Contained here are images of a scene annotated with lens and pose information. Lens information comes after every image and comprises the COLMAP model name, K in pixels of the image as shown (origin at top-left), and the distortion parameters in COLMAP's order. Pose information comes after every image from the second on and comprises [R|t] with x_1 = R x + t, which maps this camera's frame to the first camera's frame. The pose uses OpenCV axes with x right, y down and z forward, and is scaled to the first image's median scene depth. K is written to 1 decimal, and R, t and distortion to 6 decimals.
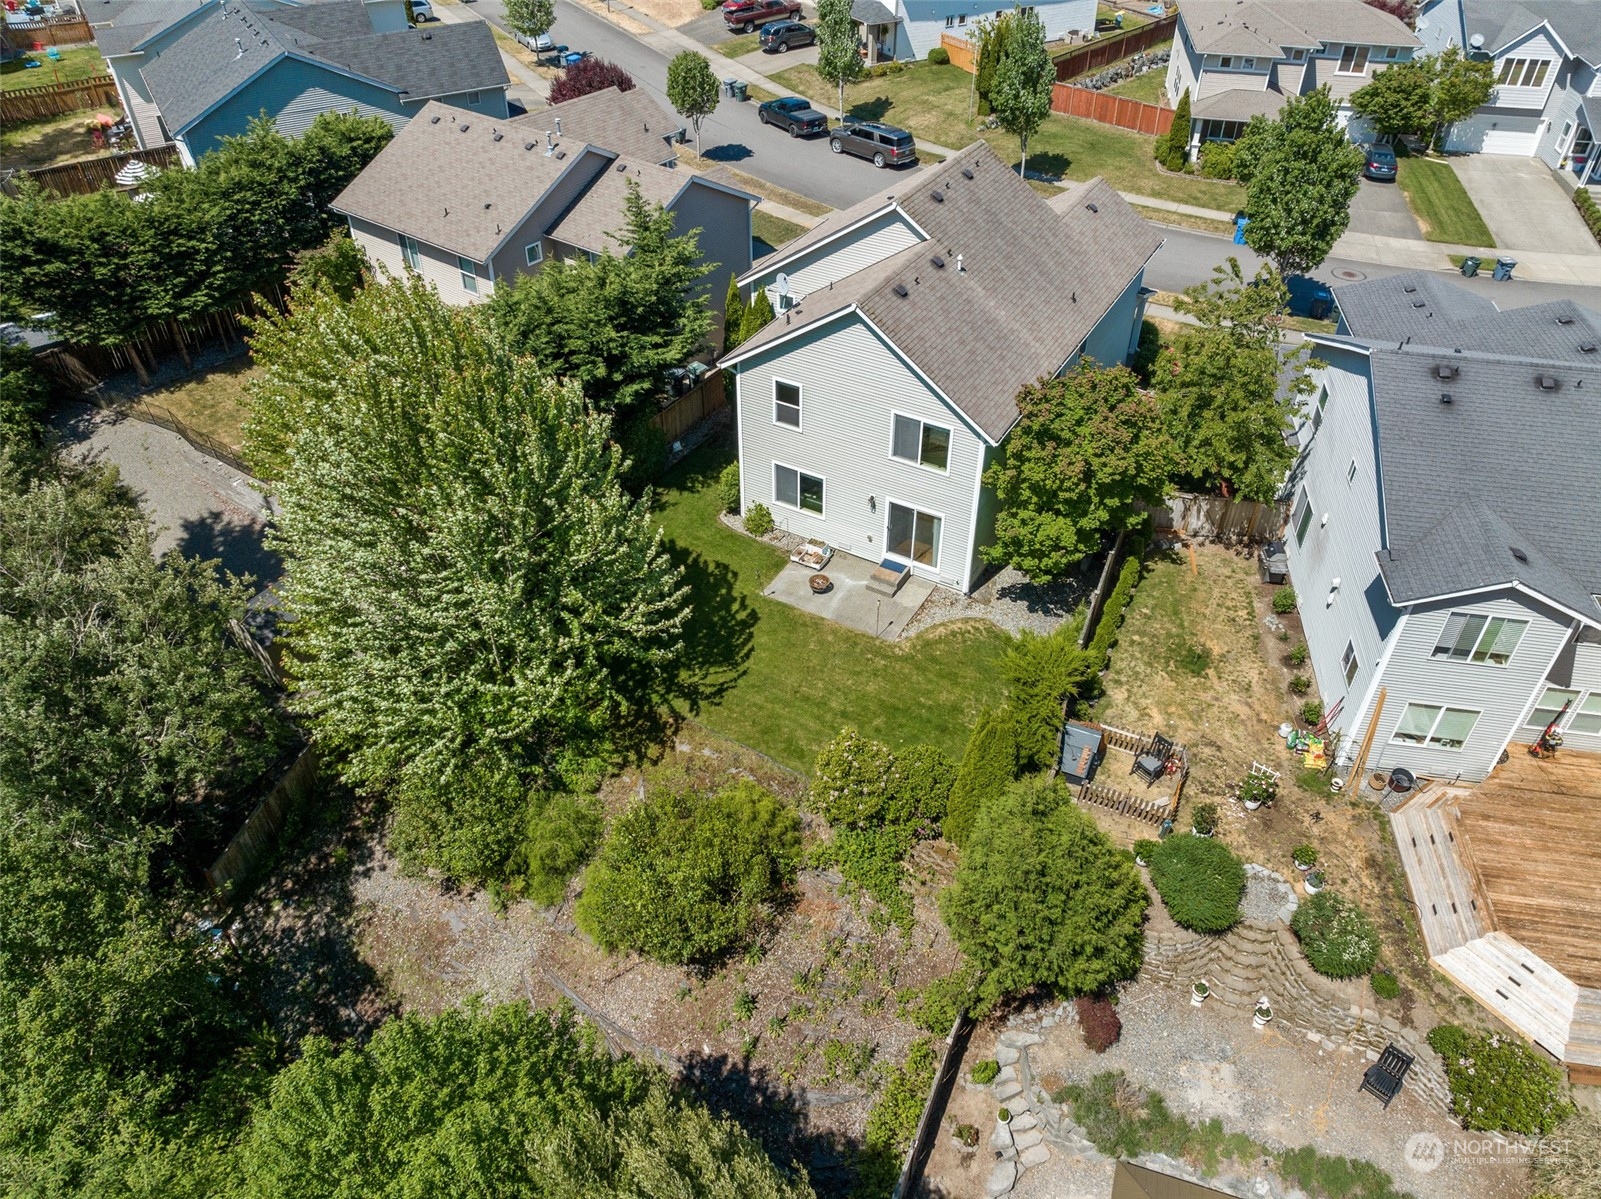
lens RADIAL K [[1116.1, 0, 805.8], [0, 1116.1, 595.1], [0, 0, 1]] dist [-0.018945, -0.010903]
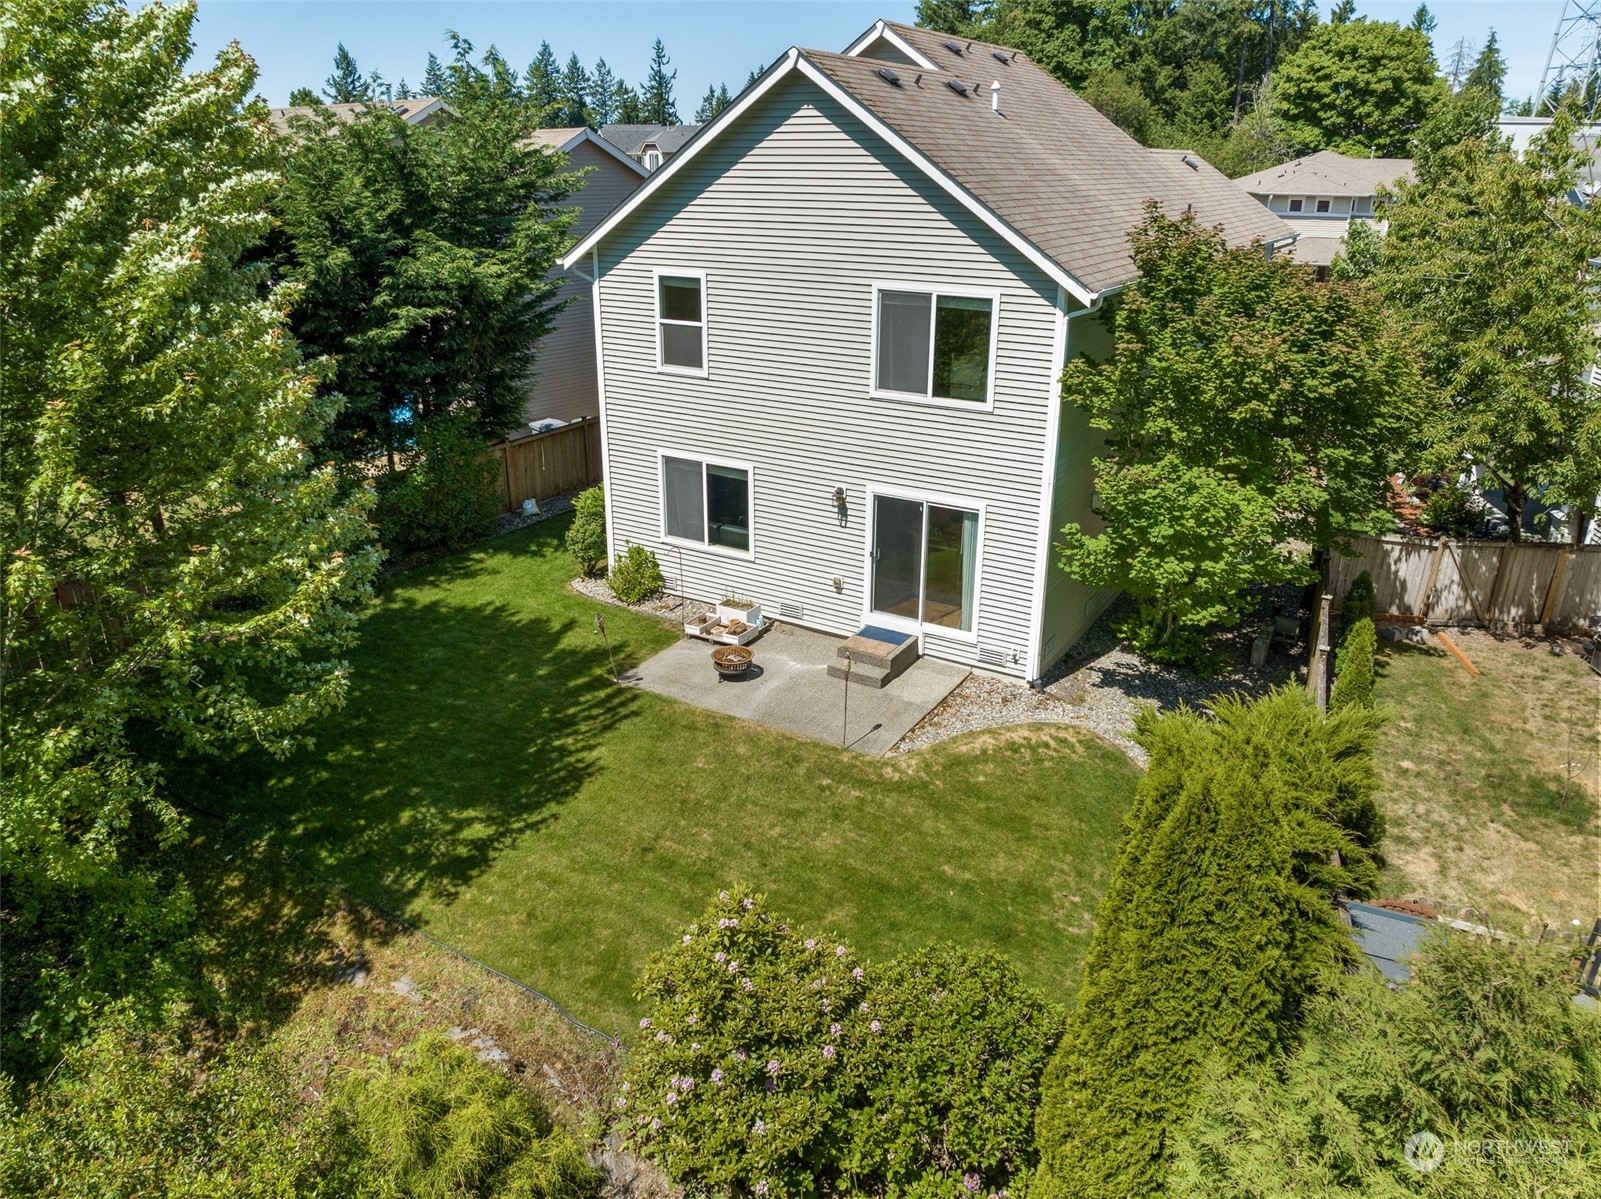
lens RADIAL K [[1116.1, 0, 812.9], [0, 1116.1, 597.2], [0, 0, 1]] dist [-0.018945, -0.010903]
pose [[0.999852, 0.010326, -0.013791, 0.054777], [-0.014142, 0.949097, -0.314667, 0.119028], [0.009840, 0.314815, 0.949102, 0.533552]]
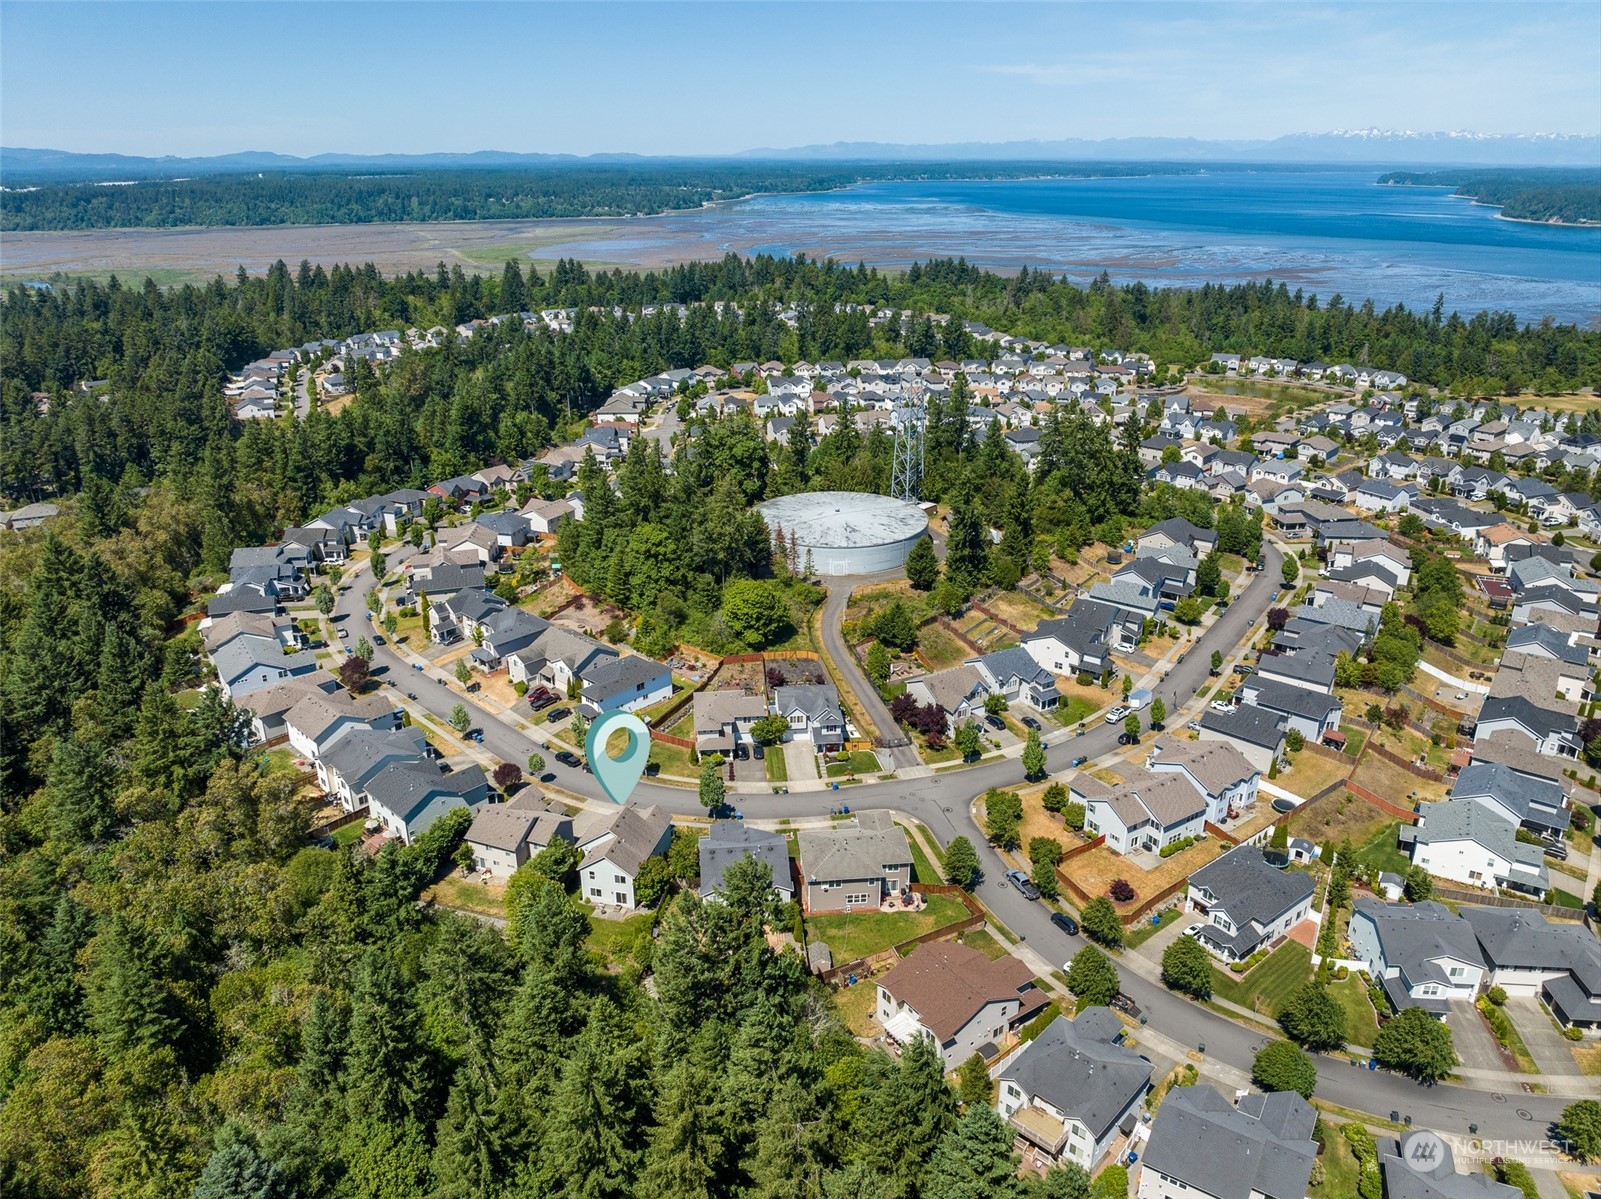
lens RADIAL K [[1116.1, 0, 807.0], [0, 1116.1, 598.6], [0, 0, 1]] dist [-0.018945, -0.010903]
pose [[0.961105, -0.107046, 0.254596, -0.221805], [0.179294, 0.943005, -0.280347, 0.219926], [-0.210075, 0.315090, 0.925520, -4.050747]]
